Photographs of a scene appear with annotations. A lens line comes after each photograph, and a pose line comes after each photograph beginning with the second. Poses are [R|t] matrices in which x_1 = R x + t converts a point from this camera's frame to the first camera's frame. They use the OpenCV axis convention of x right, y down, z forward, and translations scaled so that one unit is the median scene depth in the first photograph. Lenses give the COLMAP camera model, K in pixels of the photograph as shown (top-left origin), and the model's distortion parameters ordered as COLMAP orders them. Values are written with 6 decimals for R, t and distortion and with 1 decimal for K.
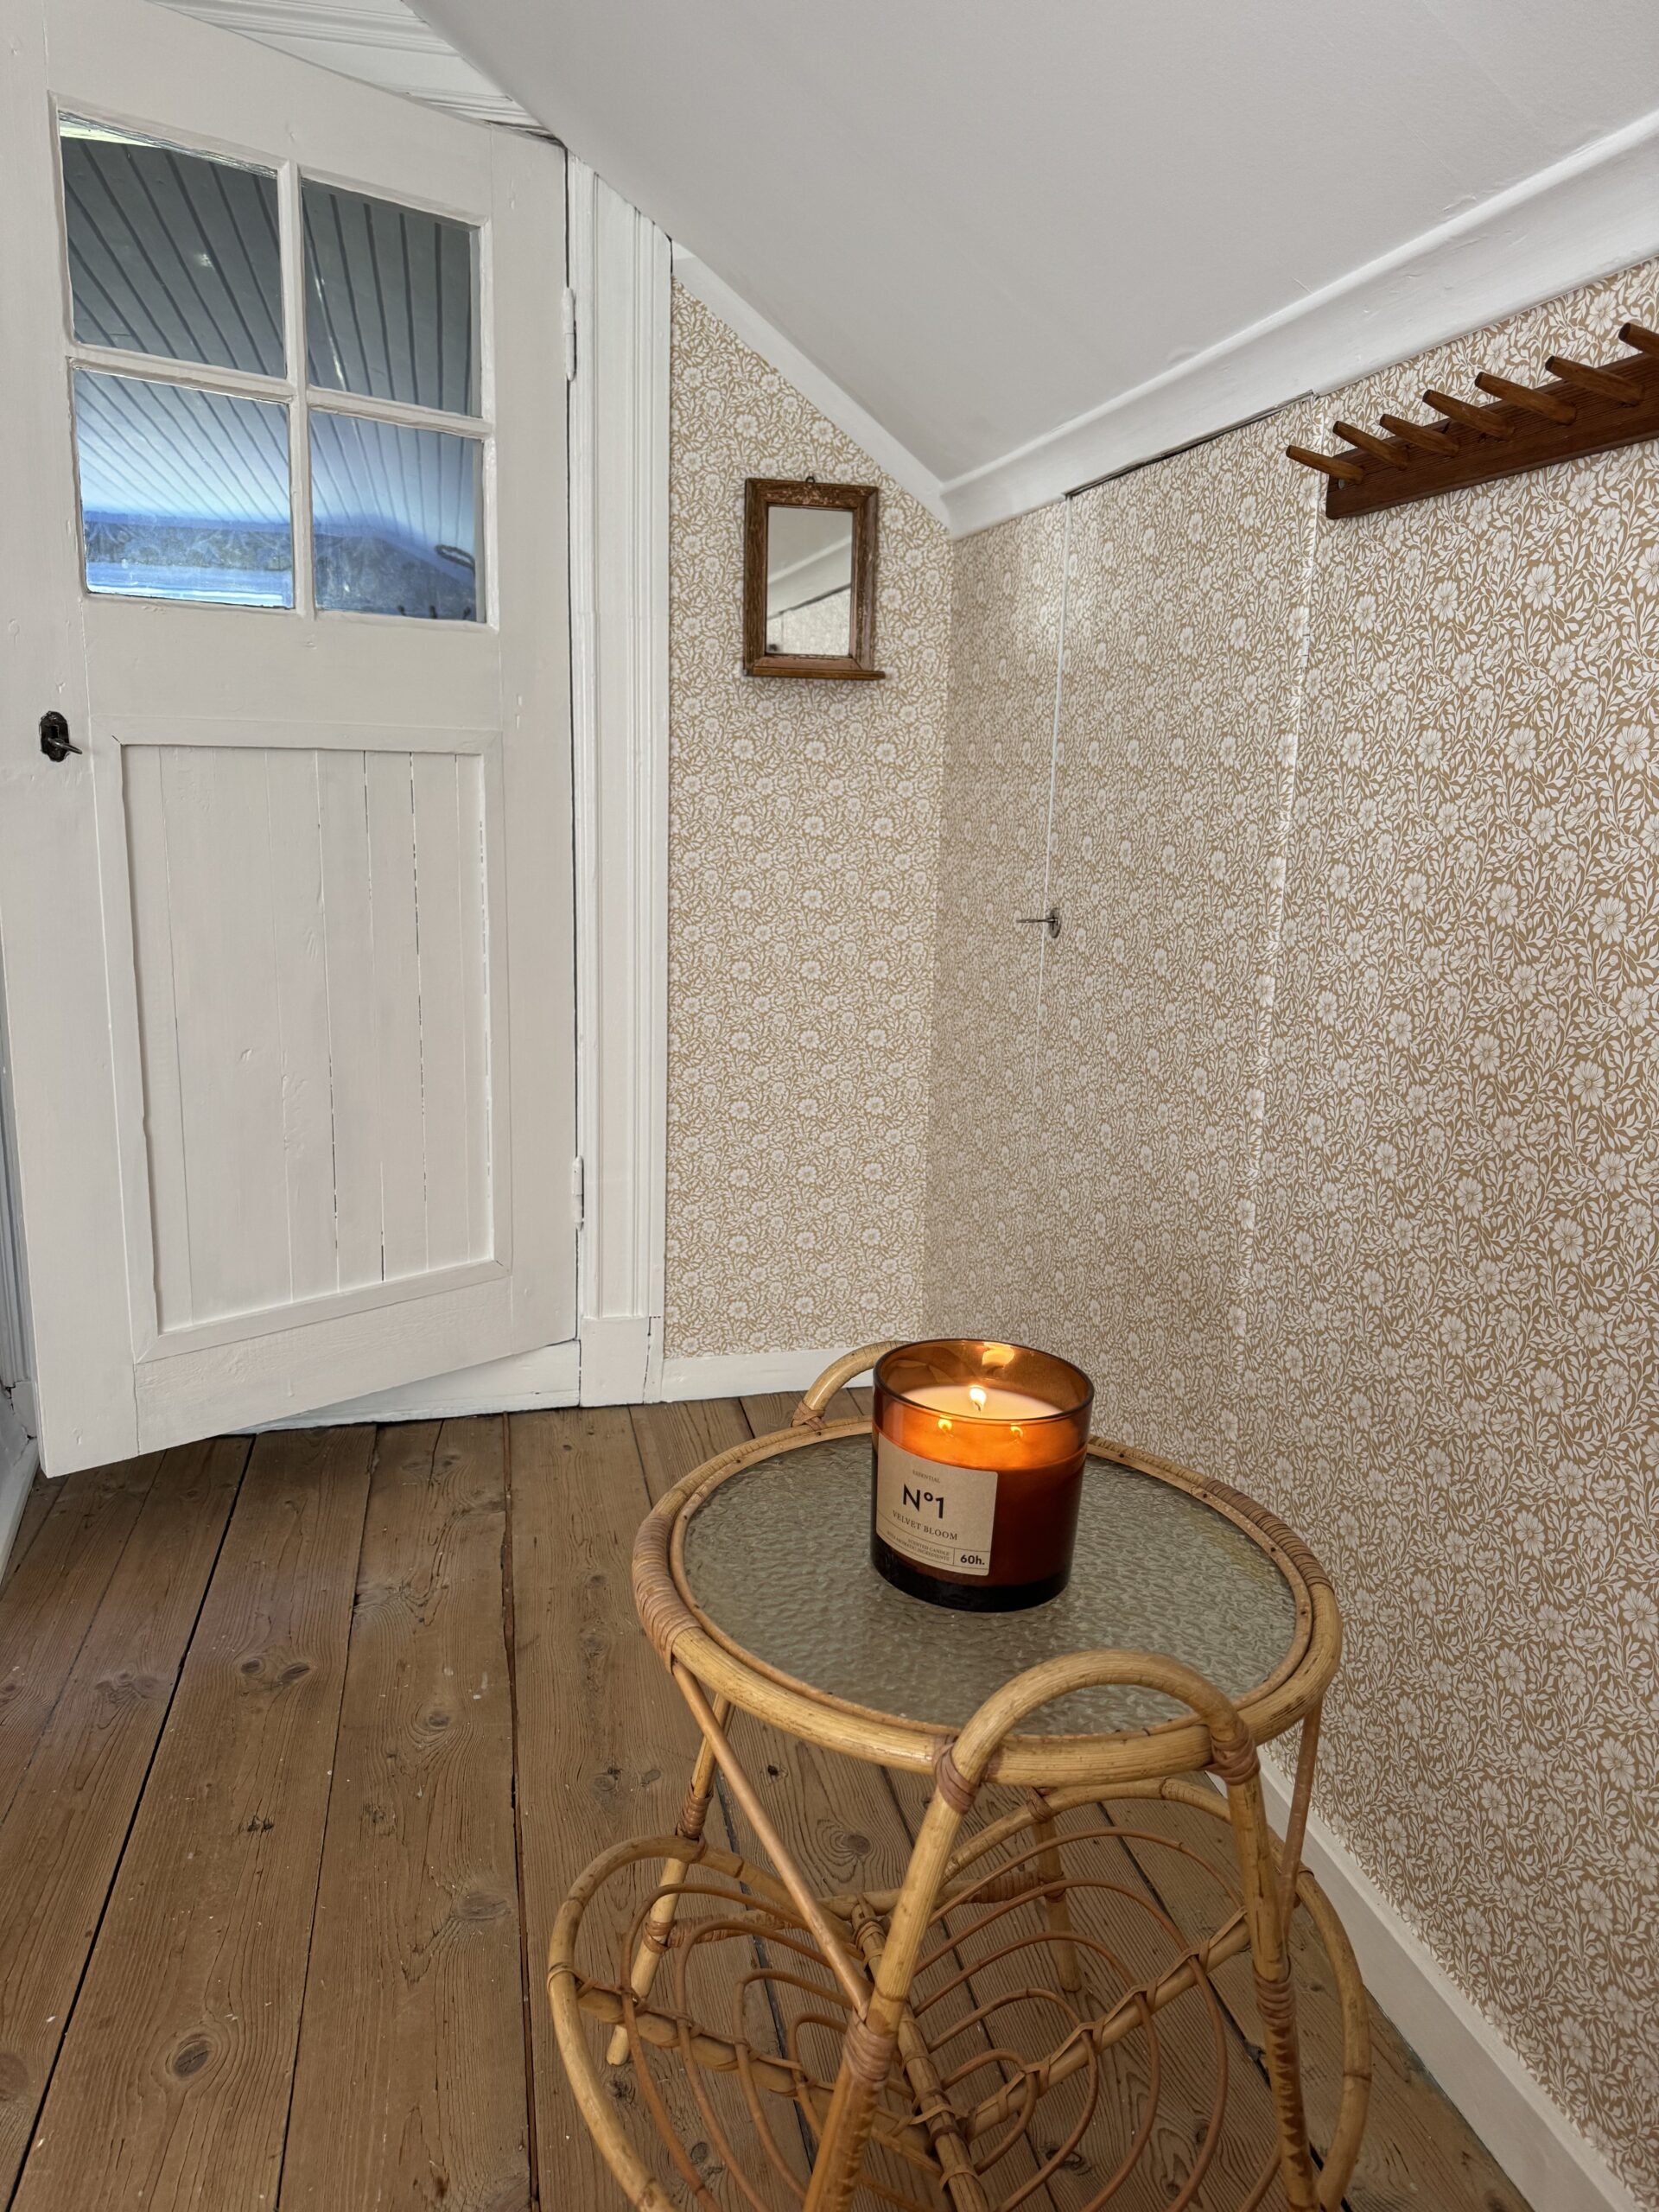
lens RADIAL K [[1549.1, 0, 808.9], [0, 1549.1, 1092.2], [0, 0, 1]] dist [0.134227, -0.184936]
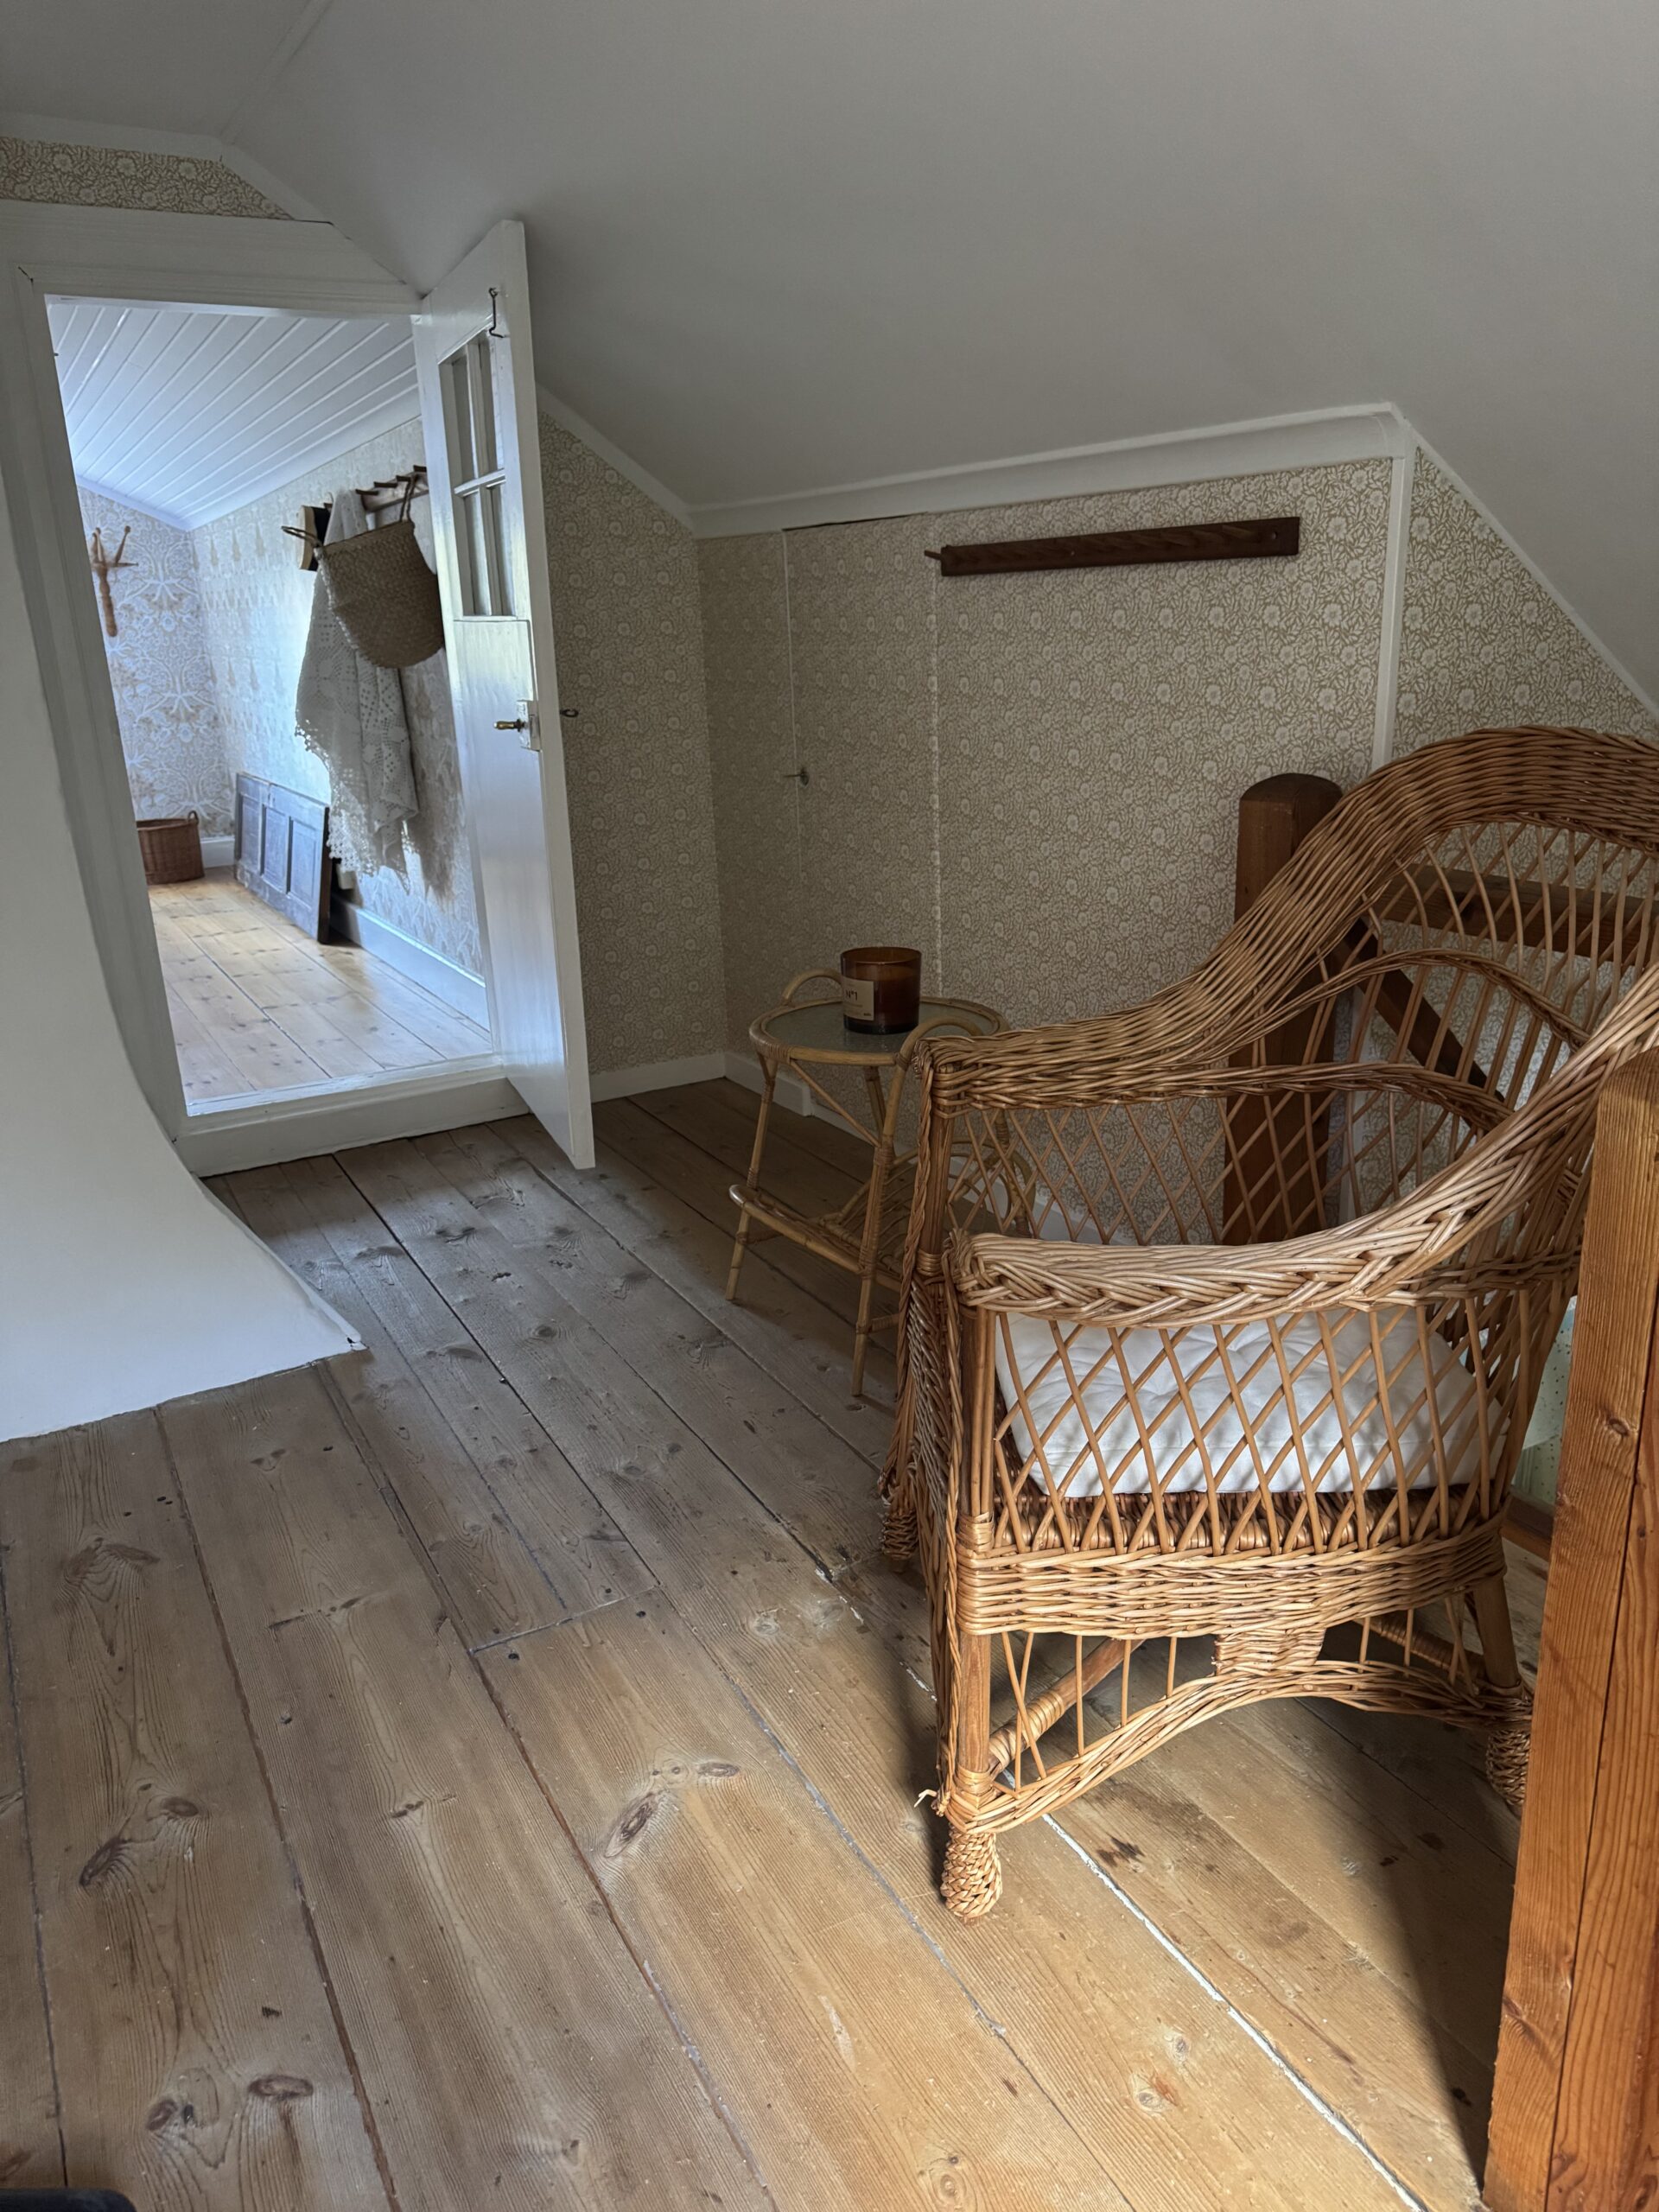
lens RADIAL K [[1549.1, 0, 808.9], [0, 1549.1, 1092.2], [0, 0, 1]] dist [0.134227, -0.184936]
pose [[0.959211, -0.142415, 0.244196, -0.286185], [0.118804, 0.986927, 0.108910, 0.047307], [-0.256514, -0.075456, 0.963591, -0.653517]]
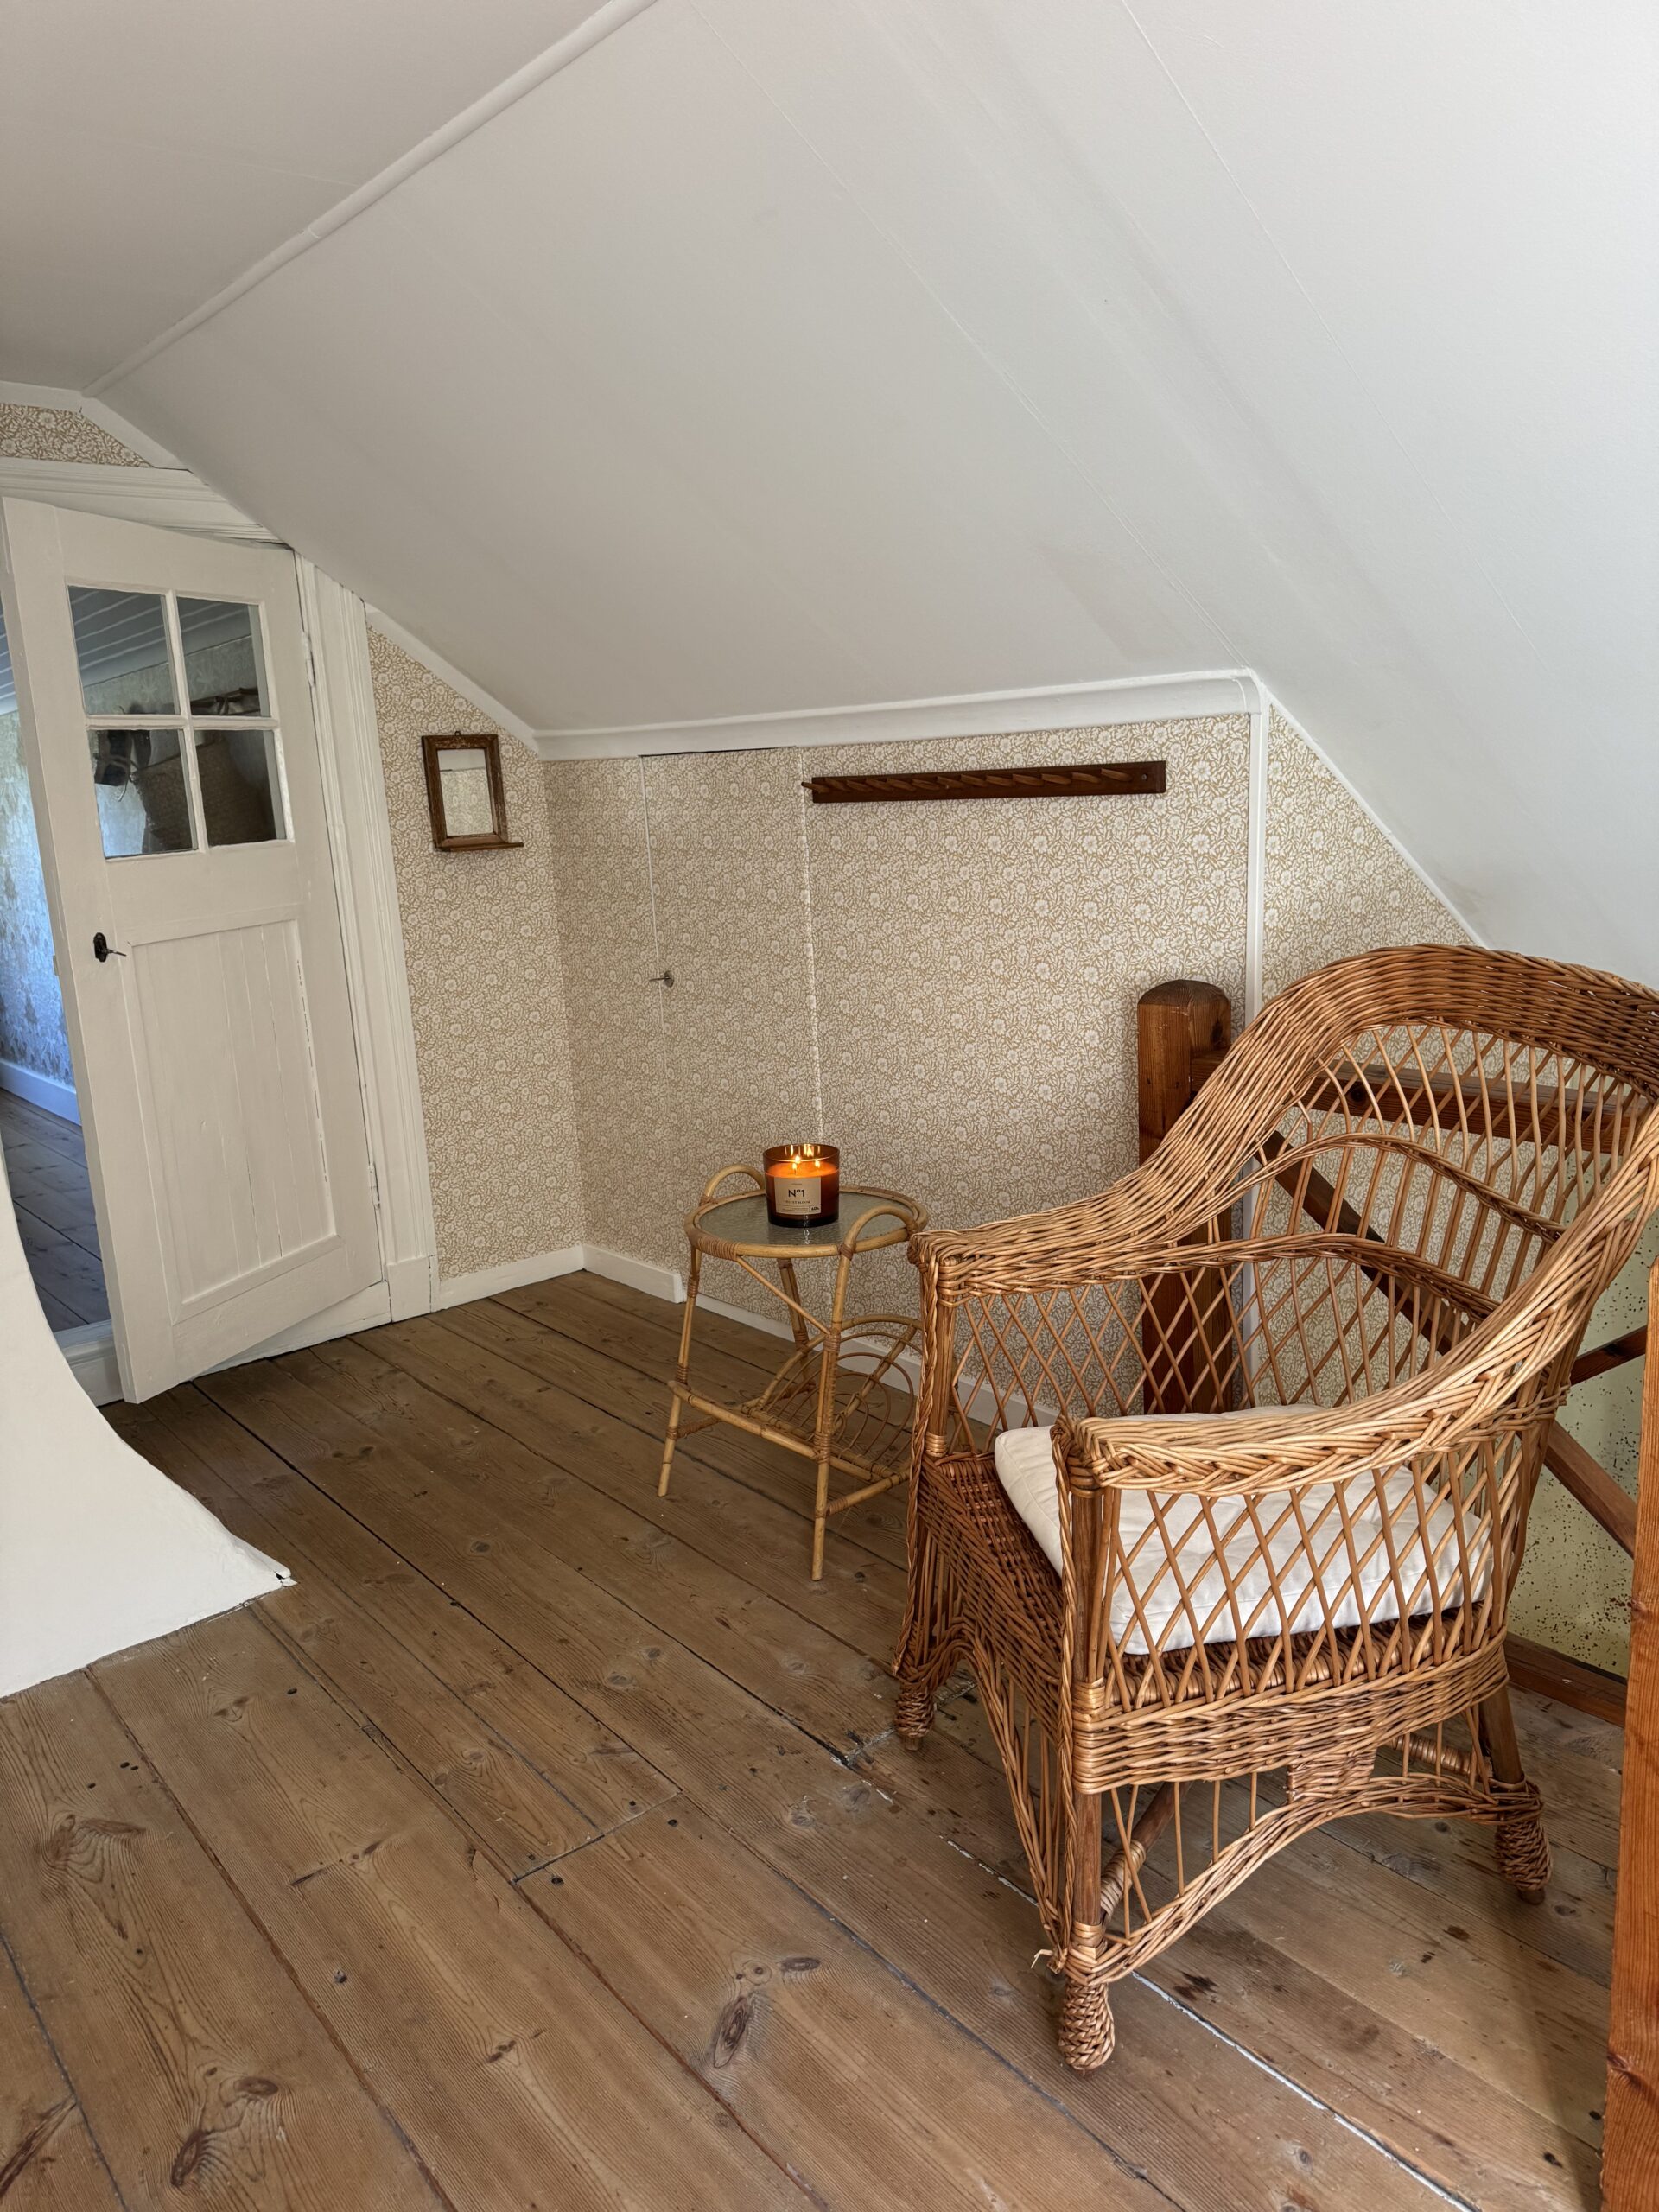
lens RADIAL K [[1551.9, 0, 802.0], [0, 1551.9, 1120.7], [0, 0, 1]] dist [0.060219, -0.052723]
pose [[0.889742, -0.167157, 0.424756, -0.454303], [0.163025, 0.985532, 0.046353, -0.002103], [-0.426359, 0.028003, 0.904121, -0.649616]]
